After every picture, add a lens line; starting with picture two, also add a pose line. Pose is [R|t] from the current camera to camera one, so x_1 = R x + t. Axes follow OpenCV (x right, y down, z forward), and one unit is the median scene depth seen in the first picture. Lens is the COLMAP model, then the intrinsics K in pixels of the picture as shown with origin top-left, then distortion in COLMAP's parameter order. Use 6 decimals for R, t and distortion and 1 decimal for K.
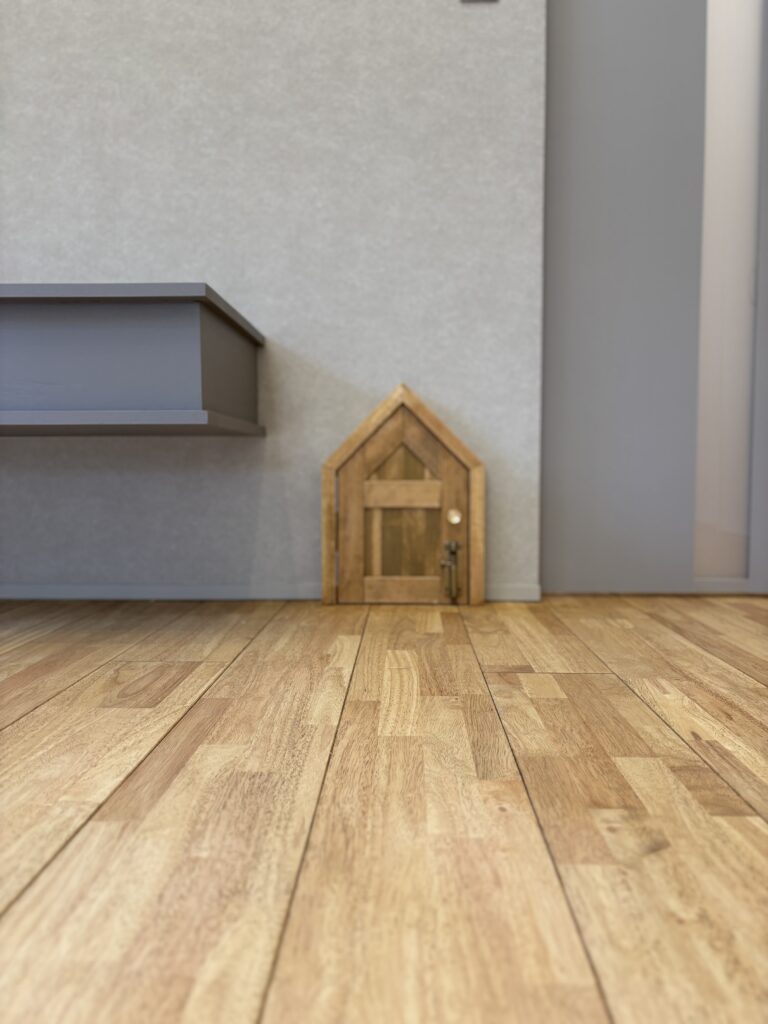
lens RADIAL K [[707.5, 0, 384.0], [0, 707.5, 512.0], [0, 0, 1]] dist [-0.026272, 0.001132]
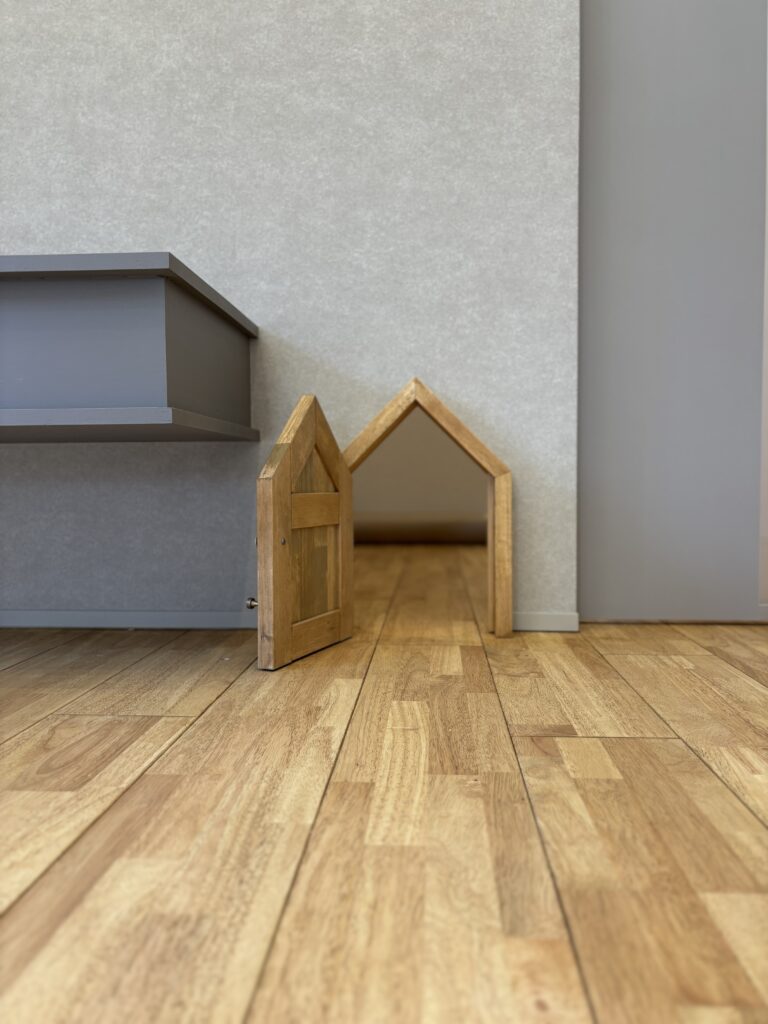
lens RADIAL K [[707.5, 0, 384.0], [0, 707.5, 512.0], [0, 0, 1]] dist [-0.026272, 0.001132]
pose [[0.999249, -0.003533, -0.038580, 0.030210], [0.002999, 0.999899, -0.013872, -0.010754], [0.038625, 0.013746, 0.999159, 0.208054]]
